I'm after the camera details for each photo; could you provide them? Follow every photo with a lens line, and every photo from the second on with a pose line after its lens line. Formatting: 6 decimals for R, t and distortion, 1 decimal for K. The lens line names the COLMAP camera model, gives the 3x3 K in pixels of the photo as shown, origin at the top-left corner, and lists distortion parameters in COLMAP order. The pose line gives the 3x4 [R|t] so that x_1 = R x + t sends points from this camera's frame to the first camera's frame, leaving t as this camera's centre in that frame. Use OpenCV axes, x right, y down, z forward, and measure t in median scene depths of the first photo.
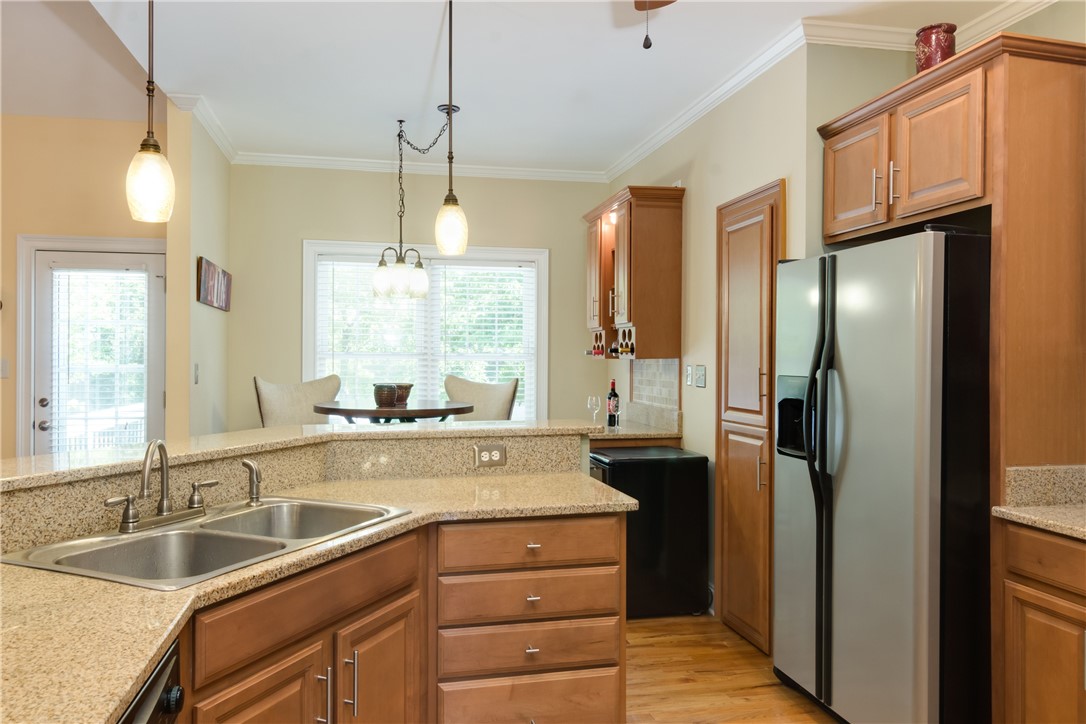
lens RADIAL K [[774.5, 0, 534.7], [0, 774.5, 365.0], [0, 0, 1]] dist [0.009295, -0.001405]
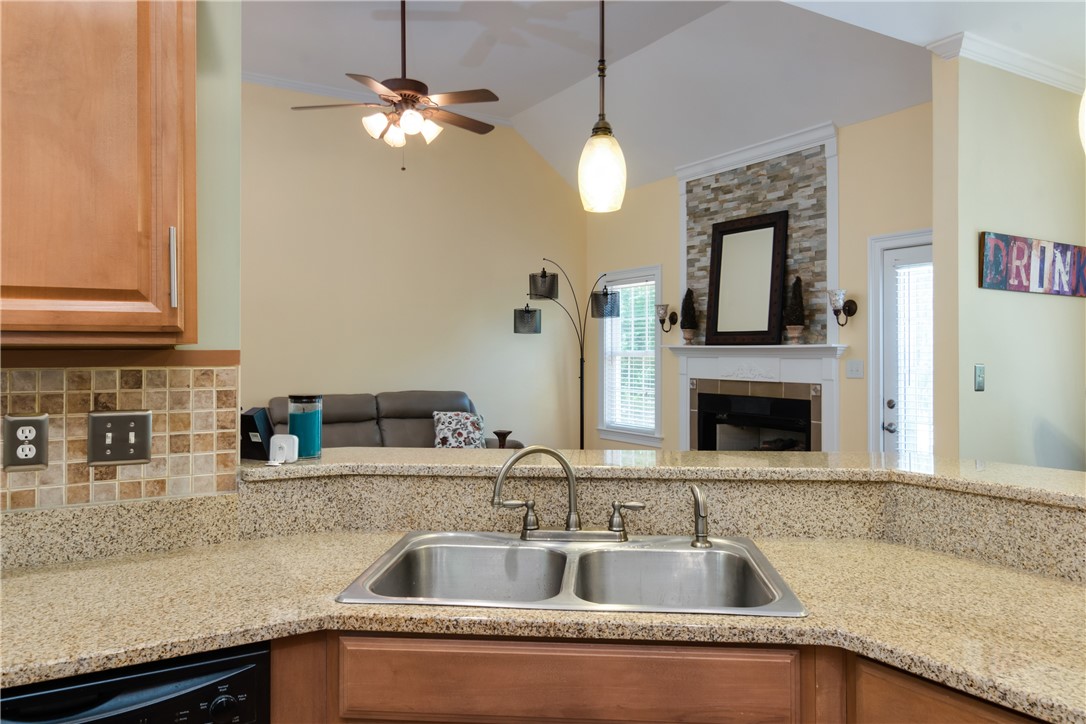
lens RADIAL K [[774.5, 0, 540.6], [0, 774.5, 351.8], [0, 0, 1]] dist [0.009295, -0.001405]
pose [[0.325775, -0.006816, -0.945423, 0.353736], [-0.010496, 0.999886, -0.010826, -0.005670], [0.945389, 0.013450, 0.325666, 0.632567]]
